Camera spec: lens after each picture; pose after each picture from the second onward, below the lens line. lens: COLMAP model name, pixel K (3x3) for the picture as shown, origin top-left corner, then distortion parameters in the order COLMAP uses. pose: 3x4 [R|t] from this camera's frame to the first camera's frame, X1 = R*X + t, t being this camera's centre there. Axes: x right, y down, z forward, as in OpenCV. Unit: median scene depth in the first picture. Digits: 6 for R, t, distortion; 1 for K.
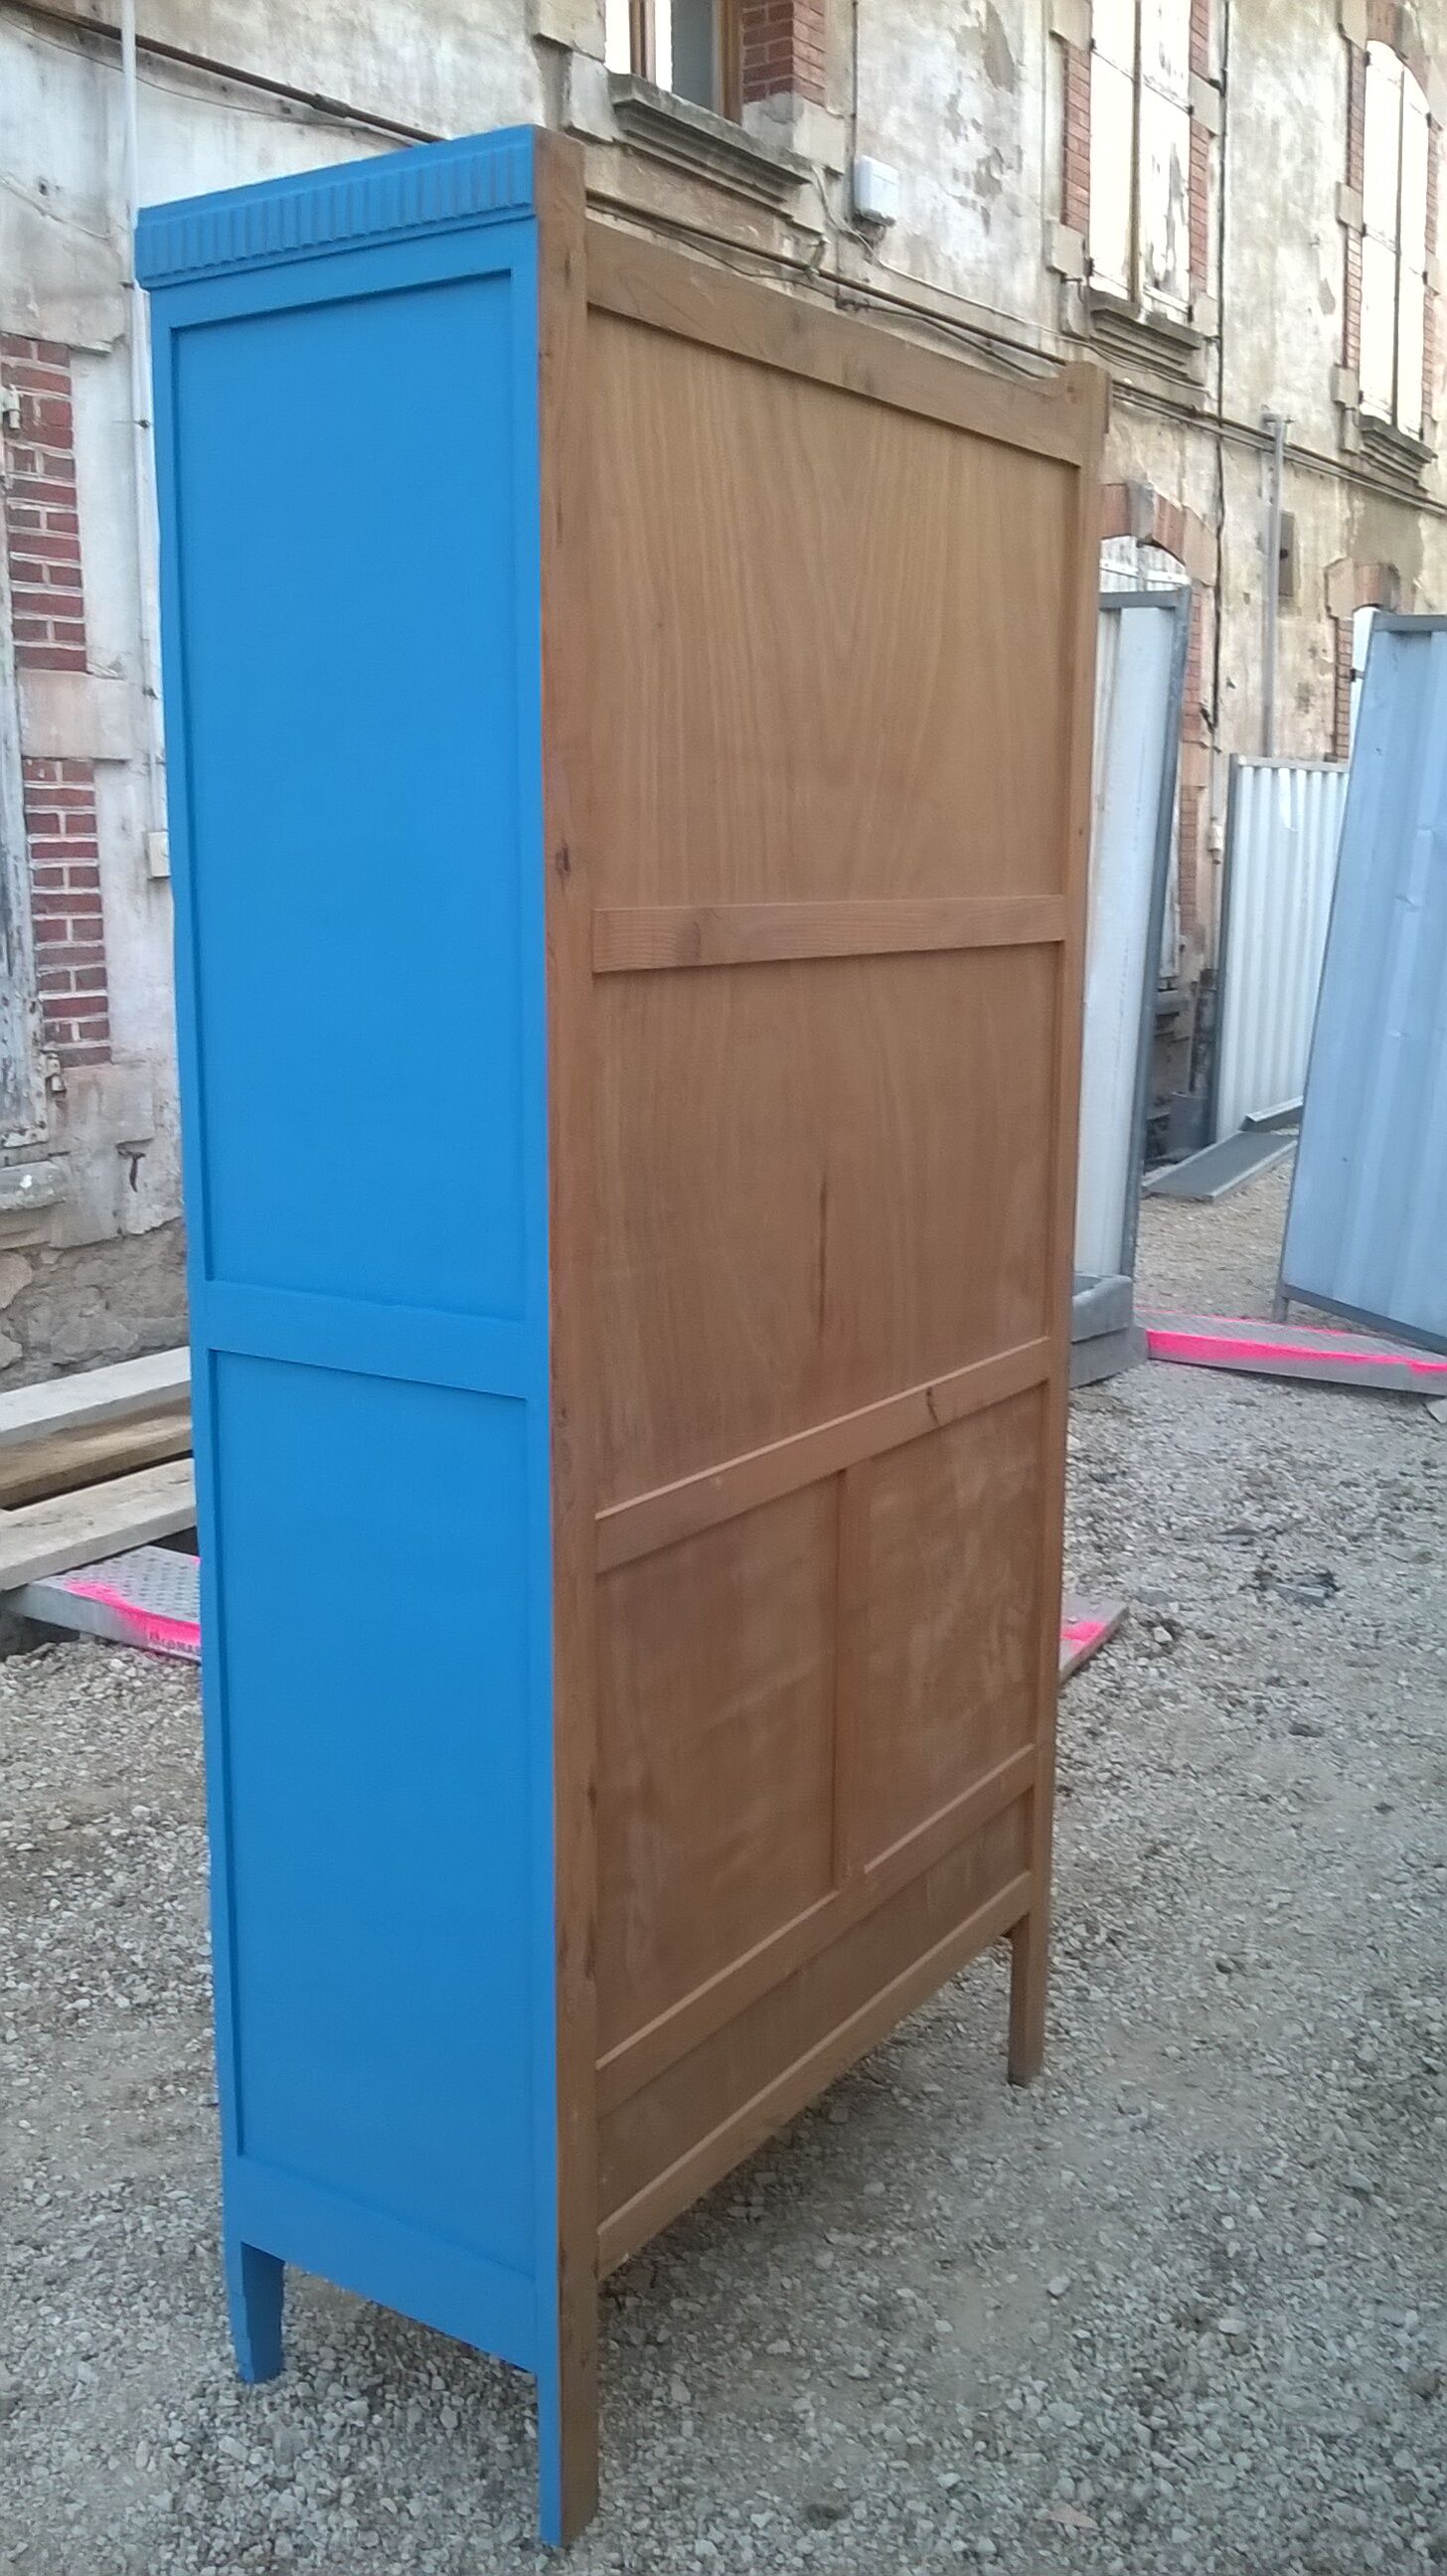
lens RADIAL K [[2311.1, 0, 723.5], [0, 2311.1, 1288.0], [0, 0, 1]] dist [0.029664, -0.159129]
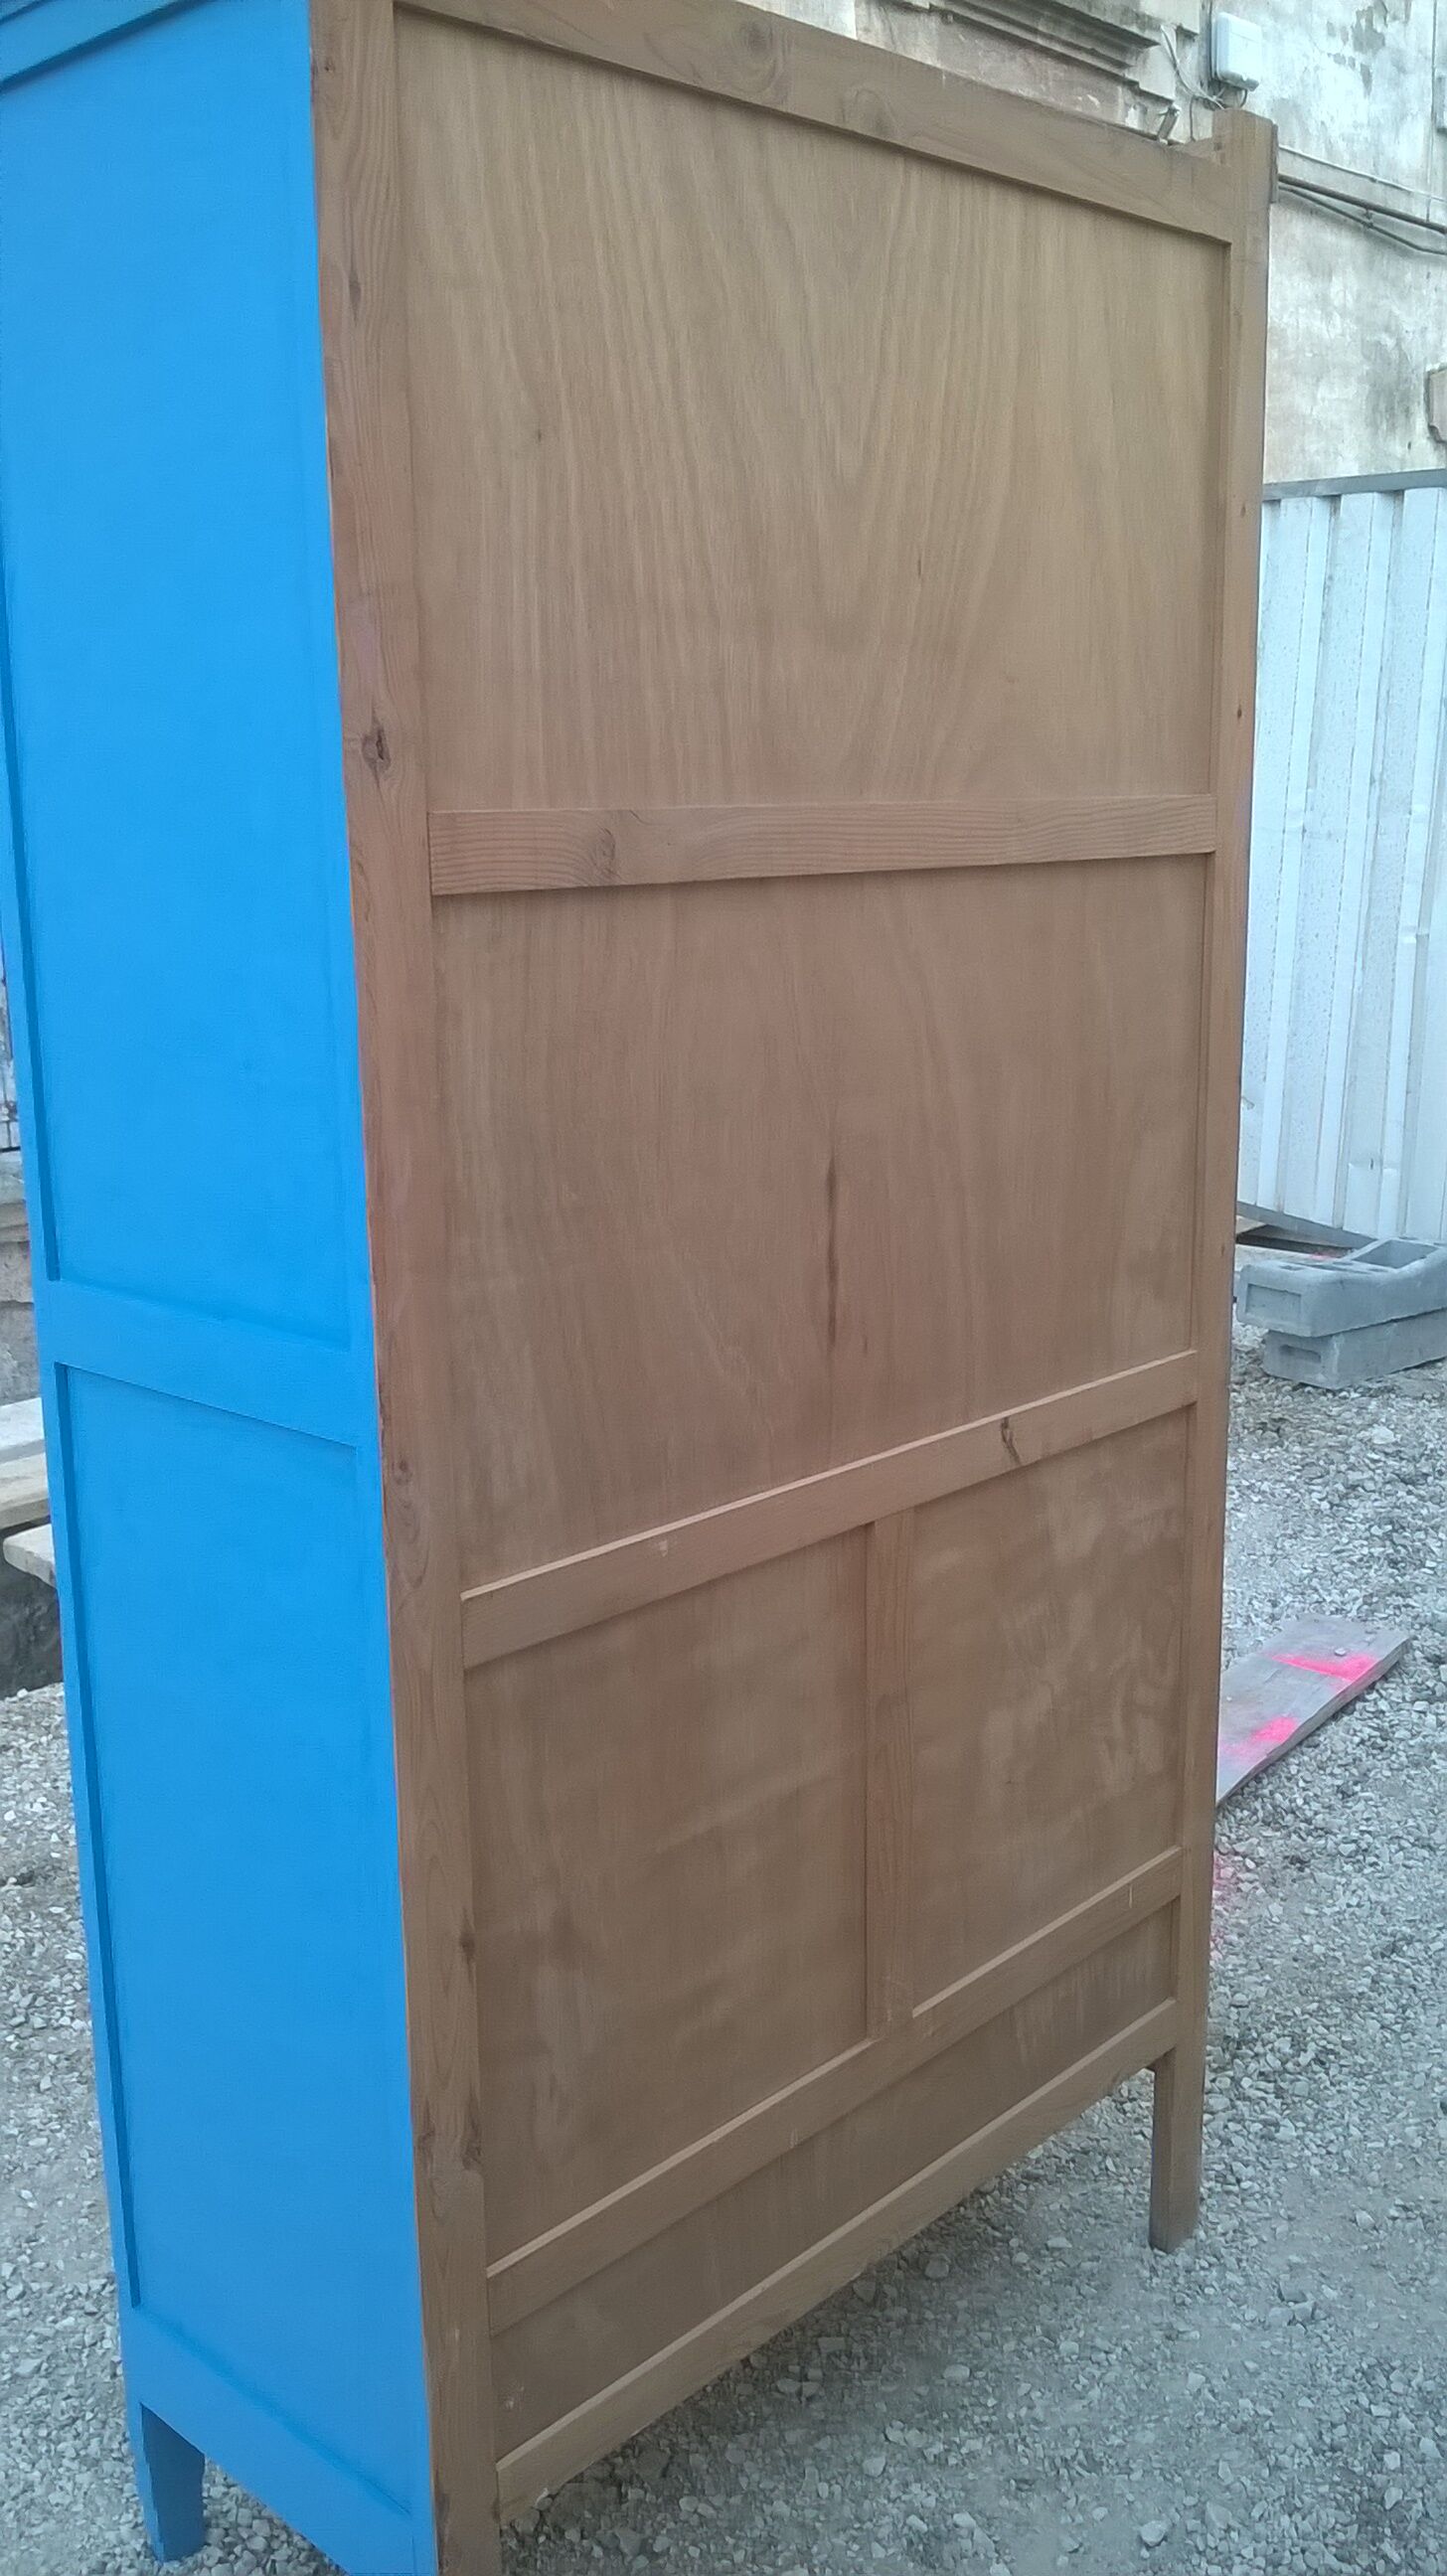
lens RADIAL K [[2311.1, 0, 723.5], [0, 2311.1, 1288.0], [0, 0, 1]] dist [0.029664, -0.159129]
pose [[0.983540, 0.019947, -0.179588, 0.134064], [-0.015178, 0.999496, 0.027888, -0.022154], [0.180054, -0.024704, 0.983346, 0.198314]]
